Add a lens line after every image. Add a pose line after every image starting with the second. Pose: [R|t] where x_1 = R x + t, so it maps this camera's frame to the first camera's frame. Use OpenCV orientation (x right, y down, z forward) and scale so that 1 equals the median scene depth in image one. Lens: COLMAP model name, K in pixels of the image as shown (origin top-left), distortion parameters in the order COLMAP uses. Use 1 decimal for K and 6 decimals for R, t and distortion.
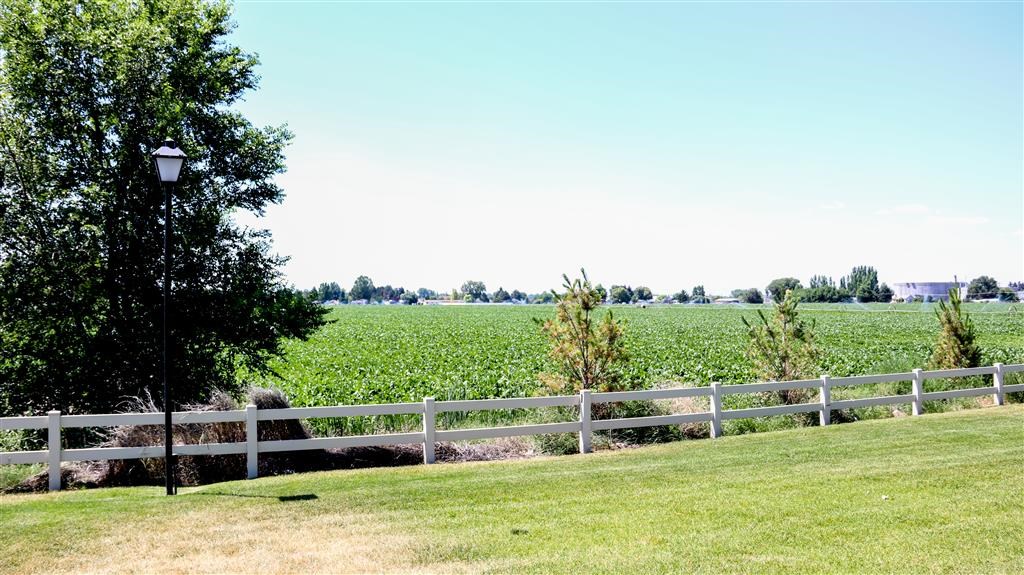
lens RADIAL K [[884.4, 0, 522.7], [0, 884.4, 296.0], [0, 0, 1]] dist [-0.179768, 0.141860]
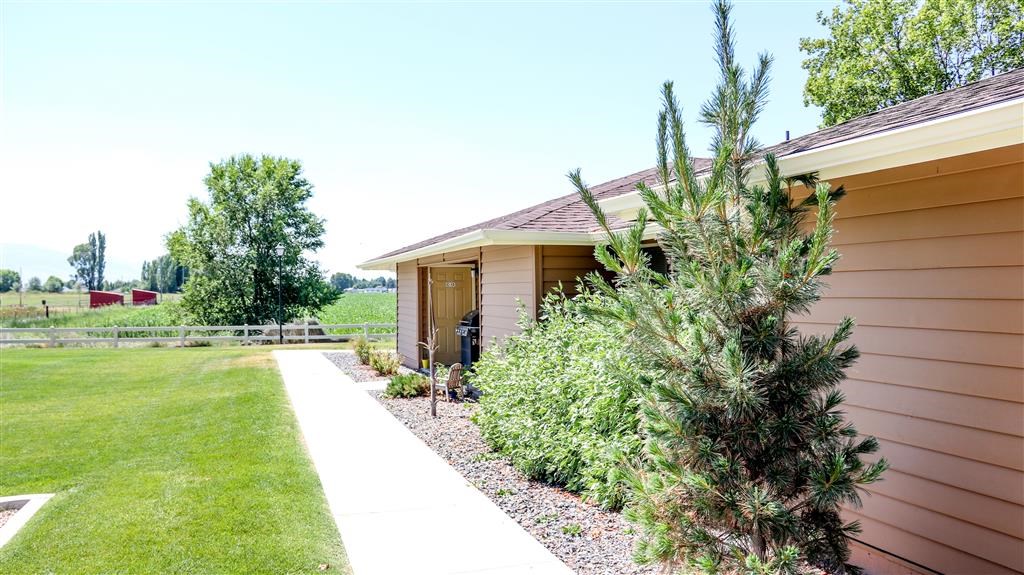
lens RADIAL K [[884.4, 0, 522.7], [0, 884.4, 296.0], [0, 0, 1]] dist [-0.179768, 0.141860]
pose [[0.994662, -0.003697, -0.103117, 0.763623], [0.005420, 0.999850, 0.016437, -0.020153], [0.103041, -0.016909, 0.994533, -1.990466]]
